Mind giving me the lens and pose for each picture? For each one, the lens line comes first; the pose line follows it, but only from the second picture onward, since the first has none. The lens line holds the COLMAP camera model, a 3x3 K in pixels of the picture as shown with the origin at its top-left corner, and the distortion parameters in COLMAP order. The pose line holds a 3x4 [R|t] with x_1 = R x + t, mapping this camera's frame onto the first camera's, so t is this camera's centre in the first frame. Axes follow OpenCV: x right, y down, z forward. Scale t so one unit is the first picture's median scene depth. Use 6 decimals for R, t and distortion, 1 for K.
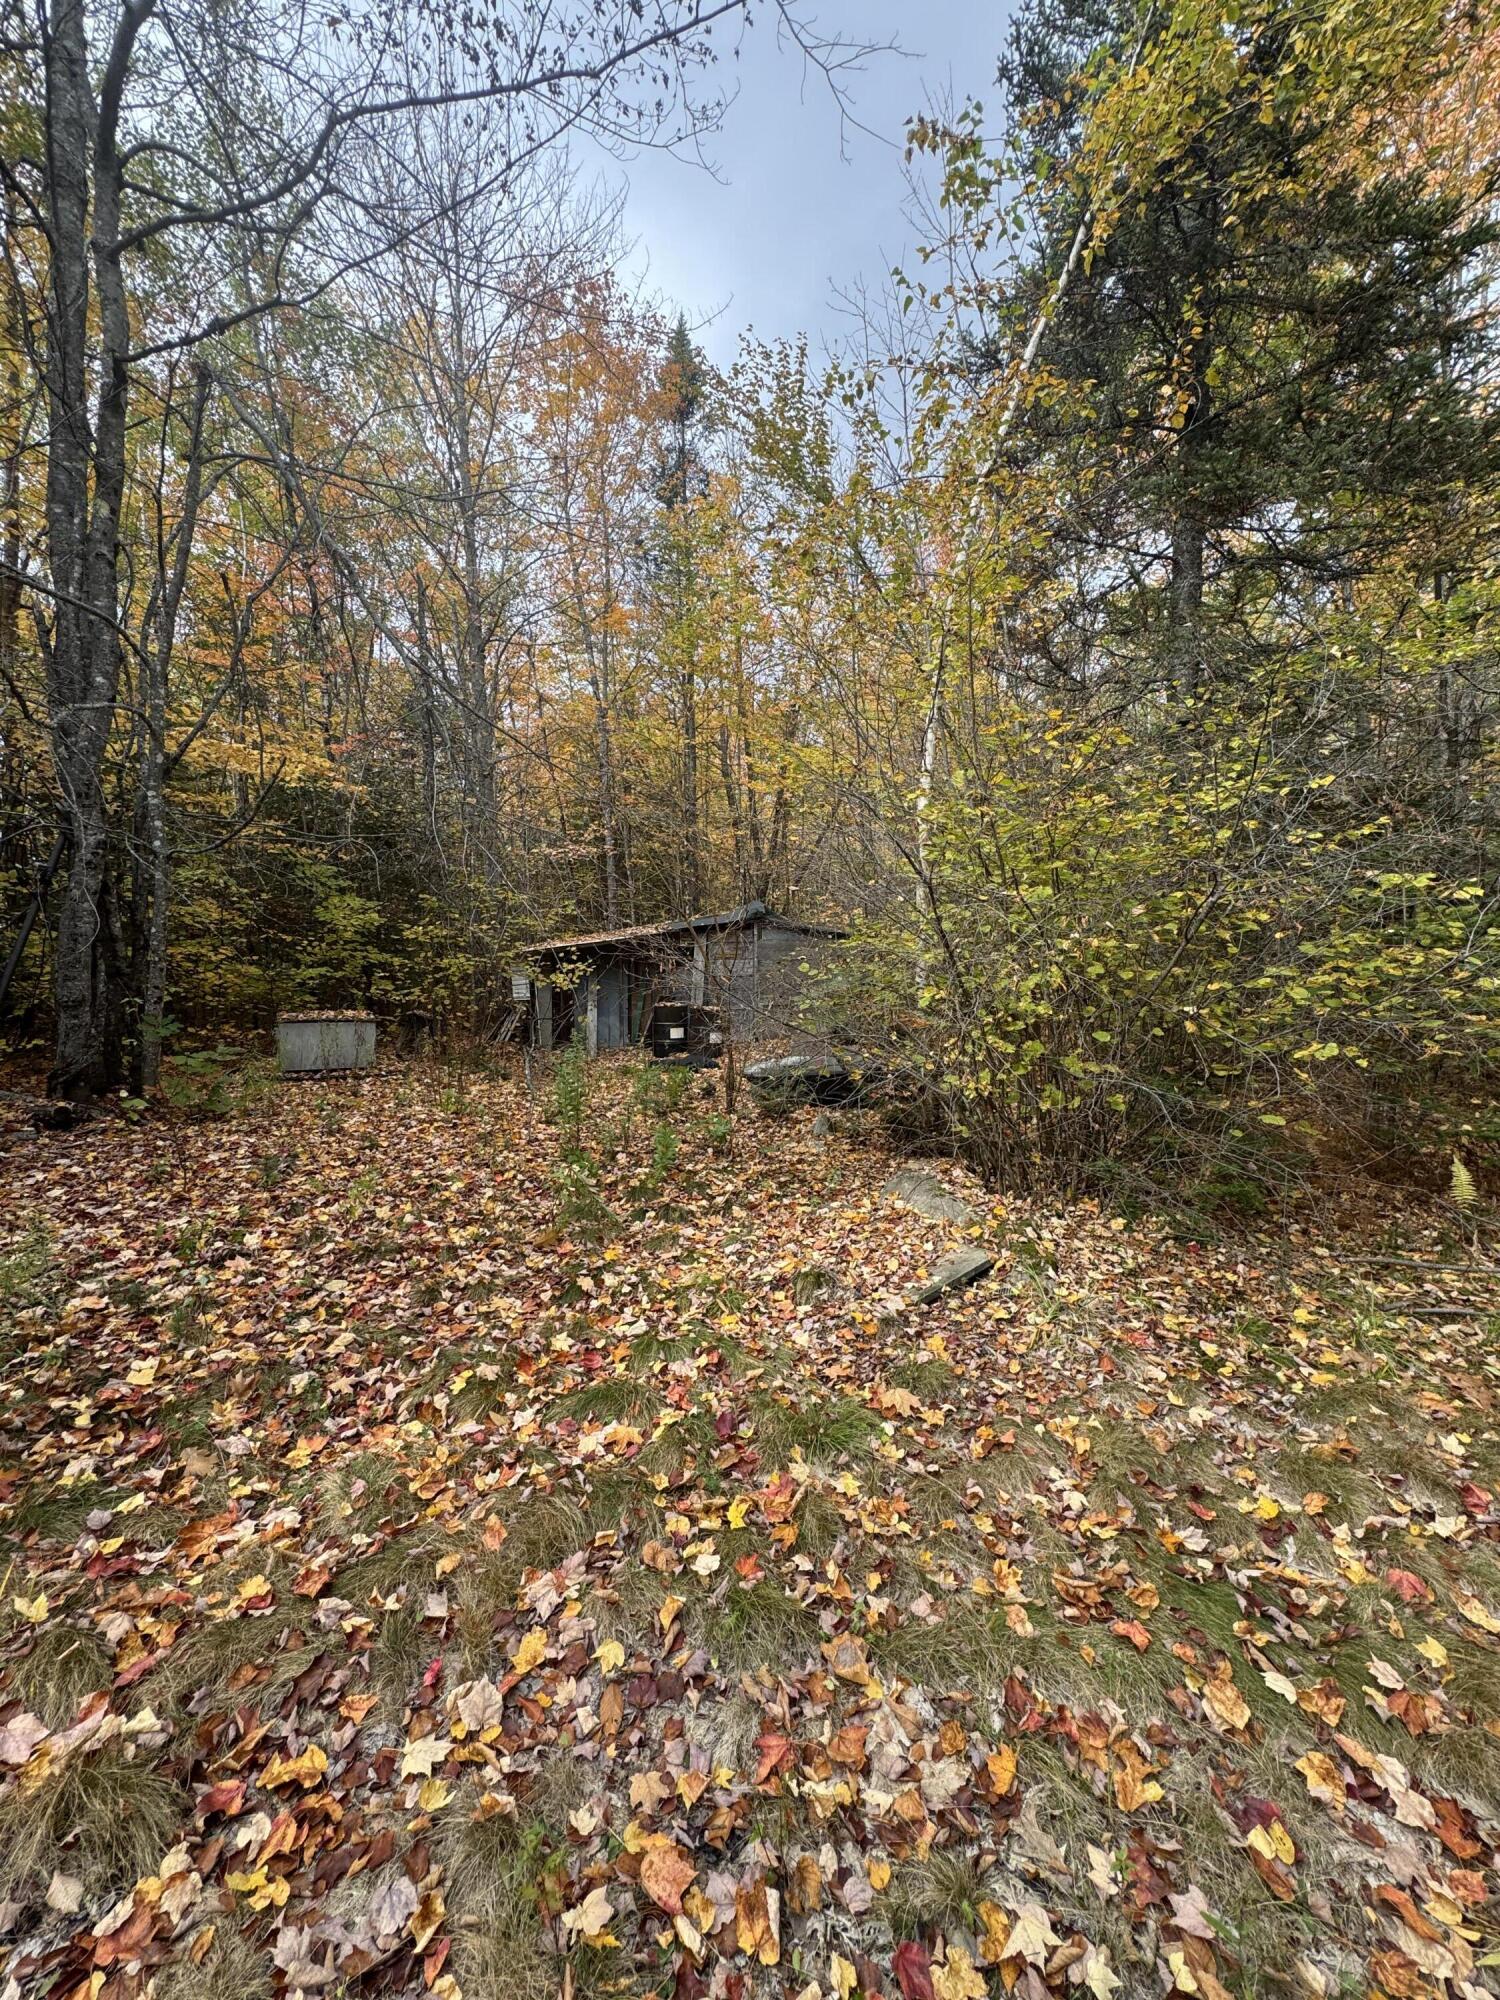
lens RADIAL K [[783.2, 0, 750.0], [0, 783.2, 1000.0], [0, 0, 1]] dist [-0.002798, 0.000091]
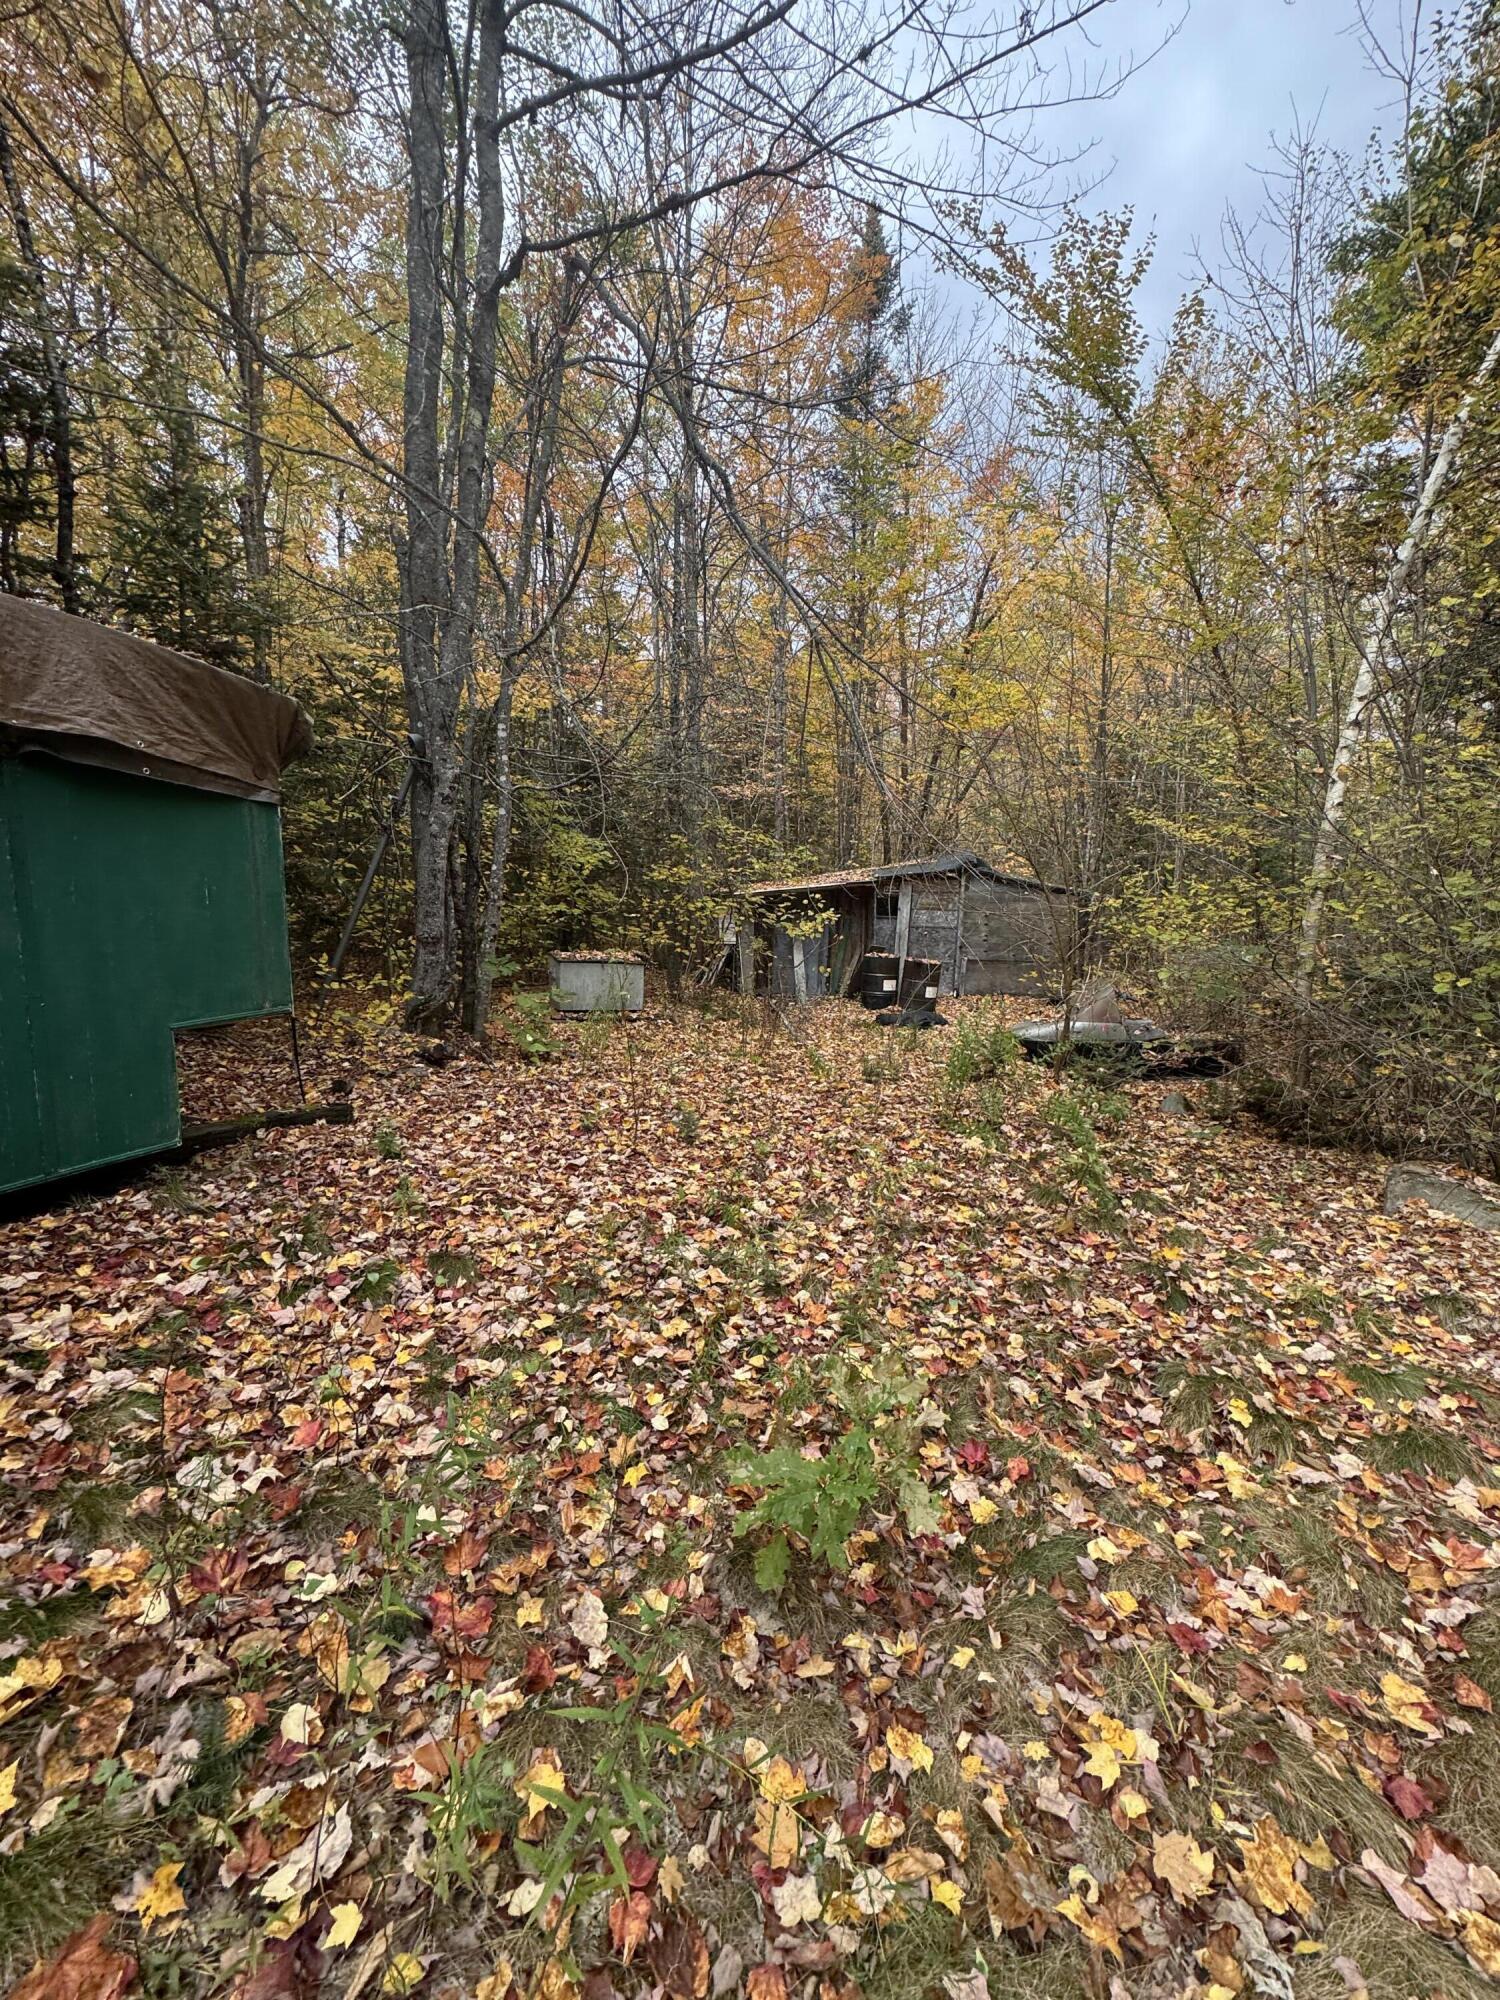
lens RADIAL K [[783.2, 0, 750.0], [0, 783.2, 1000.0], [0, 0, 1]] dist [-0.002798, 0.000091]
pose [[0.994639, 0.051676, -0.089571, -0.202919], [-0.044849, 0.996050, 0.076629, -0.007497], [0.093177, -0.072201, 0.993028, 0.018549]]
